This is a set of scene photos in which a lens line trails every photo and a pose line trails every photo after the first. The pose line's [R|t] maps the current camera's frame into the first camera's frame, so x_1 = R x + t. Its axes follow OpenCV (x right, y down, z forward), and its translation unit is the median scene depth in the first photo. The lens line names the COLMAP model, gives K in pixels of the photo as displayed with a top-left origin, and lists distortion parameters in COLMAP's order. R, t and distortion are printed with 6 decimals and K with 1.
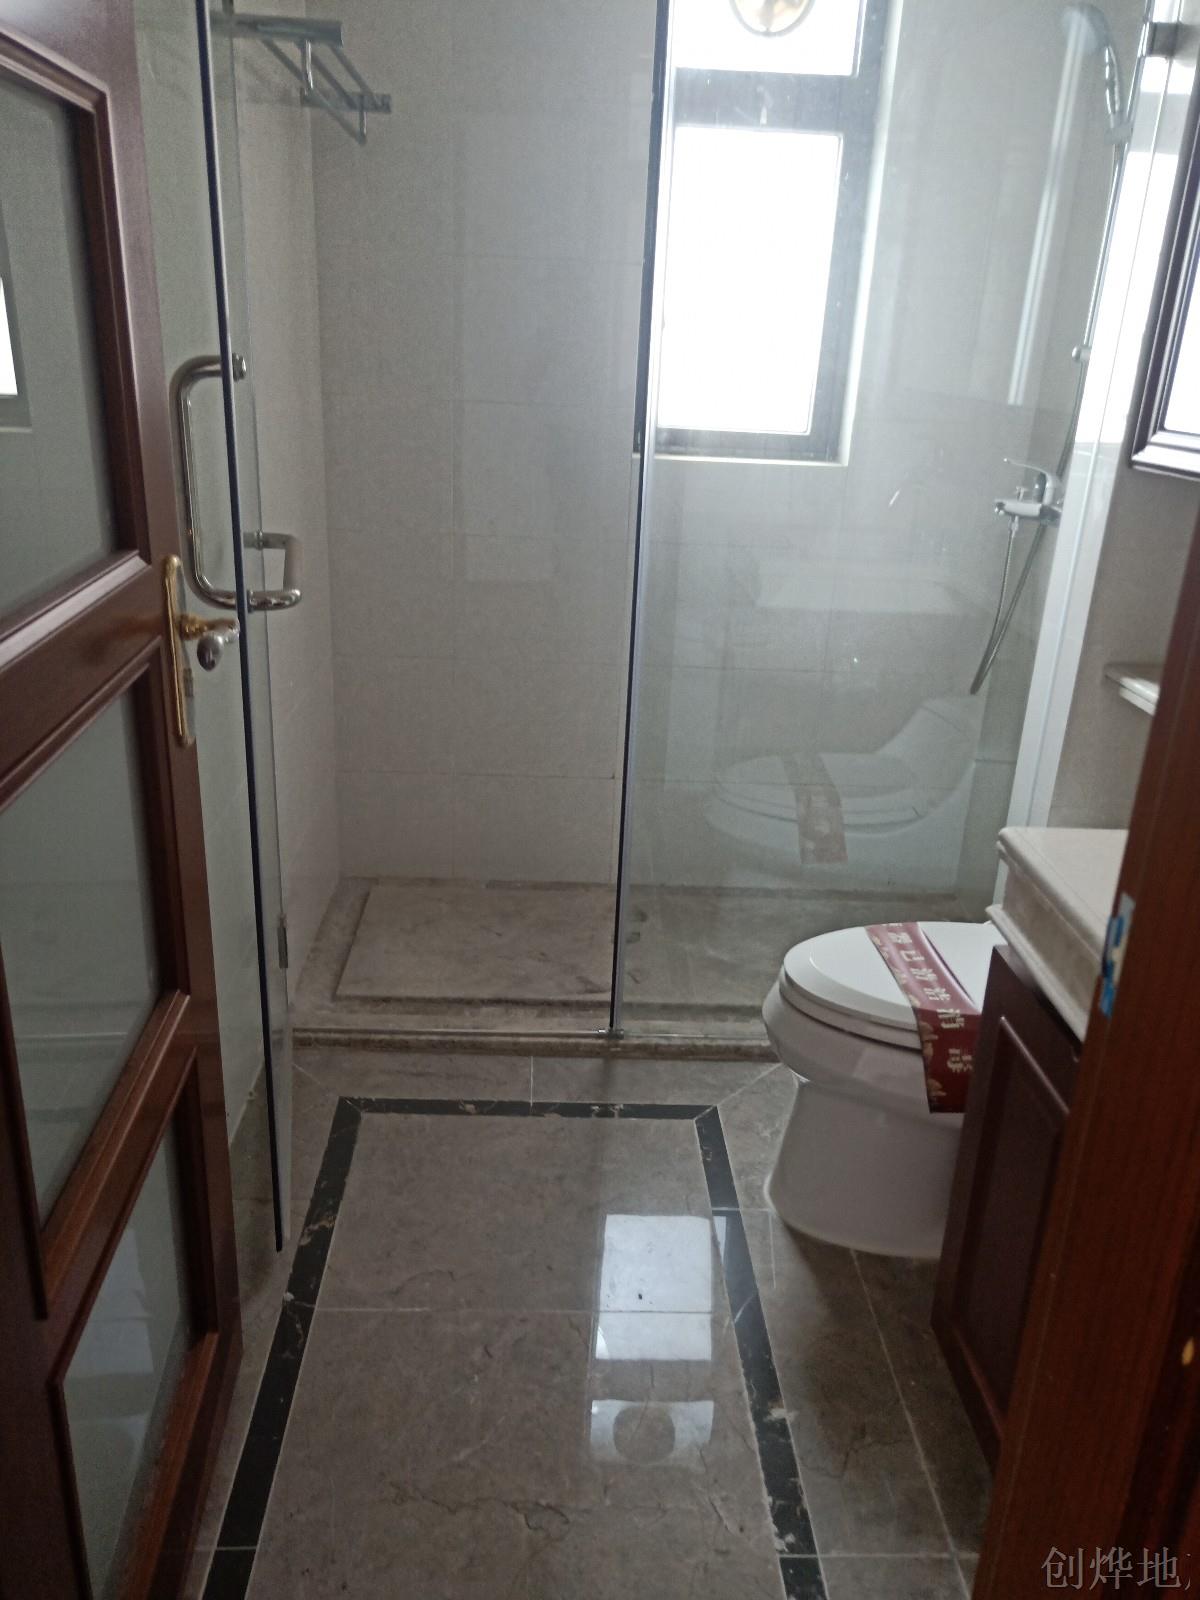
lens RADIAL K [[1213.3, 0, 600.0], [0, 1213.3, 800.0], [0, 0, 1]] dist [0.042376, -0.001489]
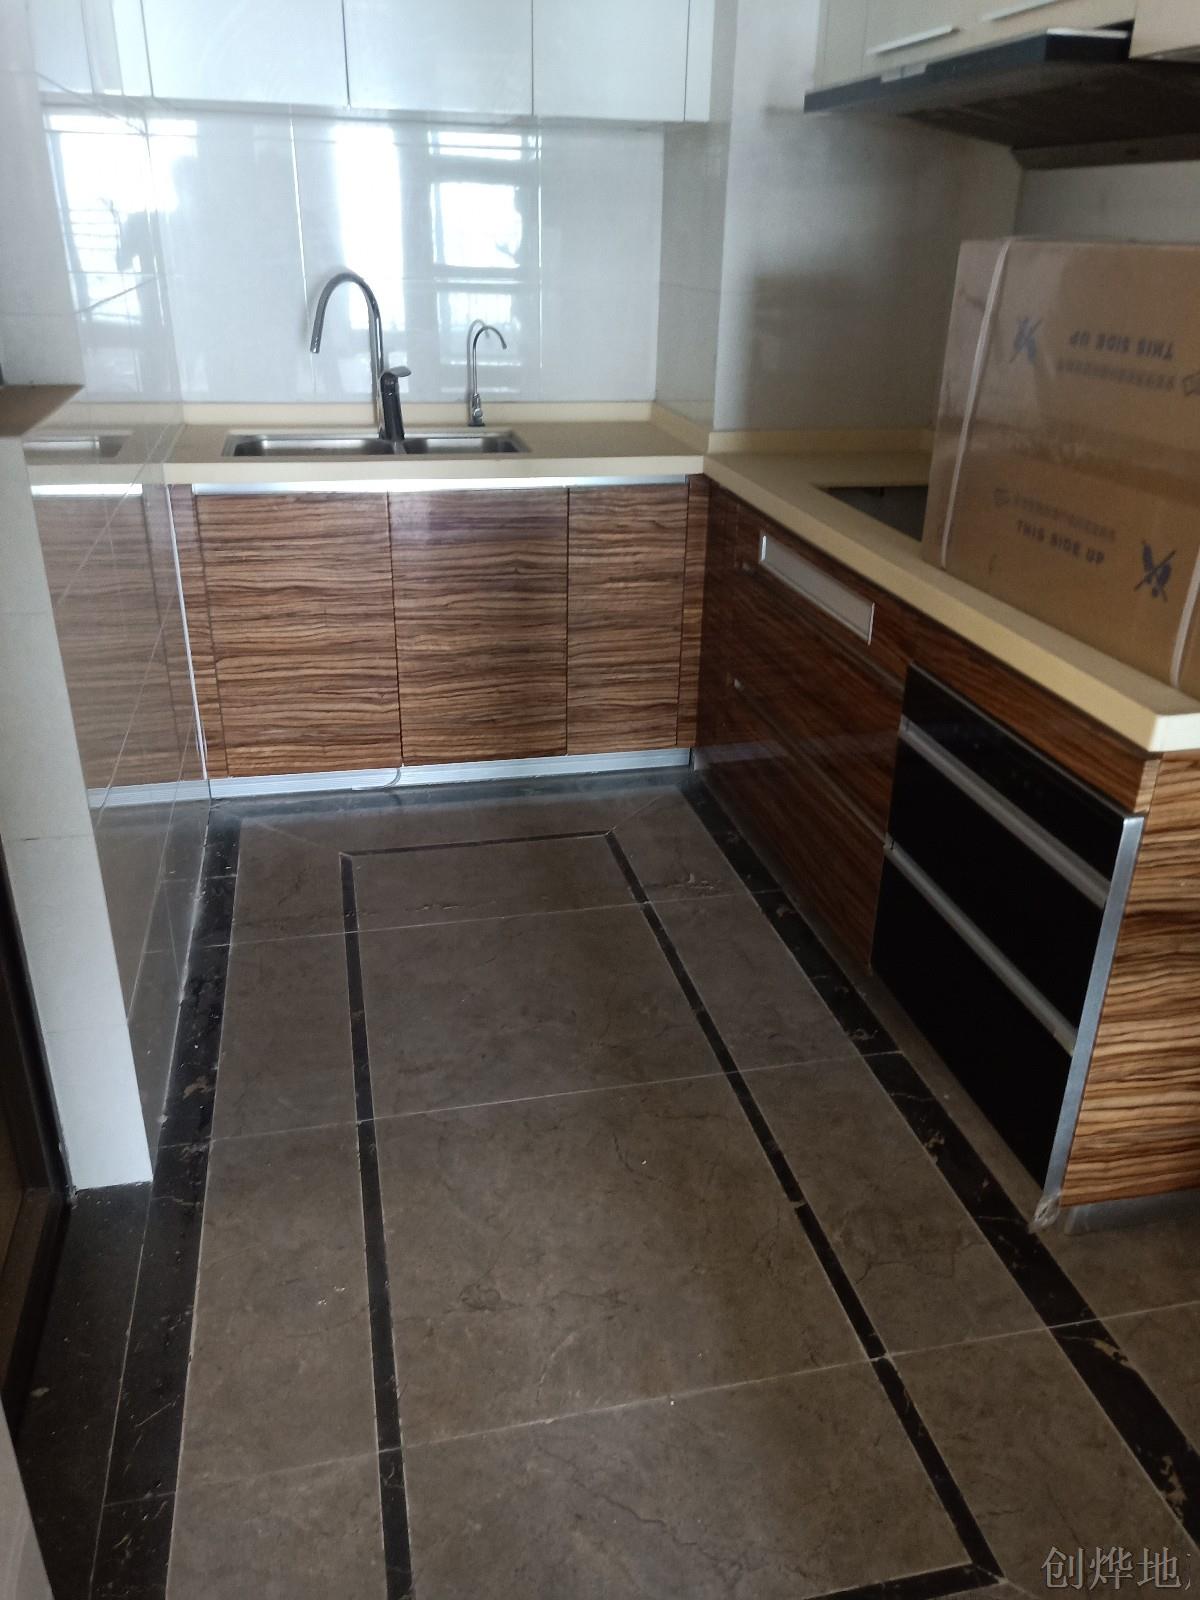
lens RADIAL K [[1213.3, 0, 600.0], [0, 1213.3, 800.0], [0, 0, 1]] dist [0.042376, -0.001489]
pose [[-0.983287, 0.018021, -0.181167, 0.045727], [-0.118248, 0.693417, 0.710767, -0.548773], [0.138433, 0.720311, -0.679697, 1.434208]]
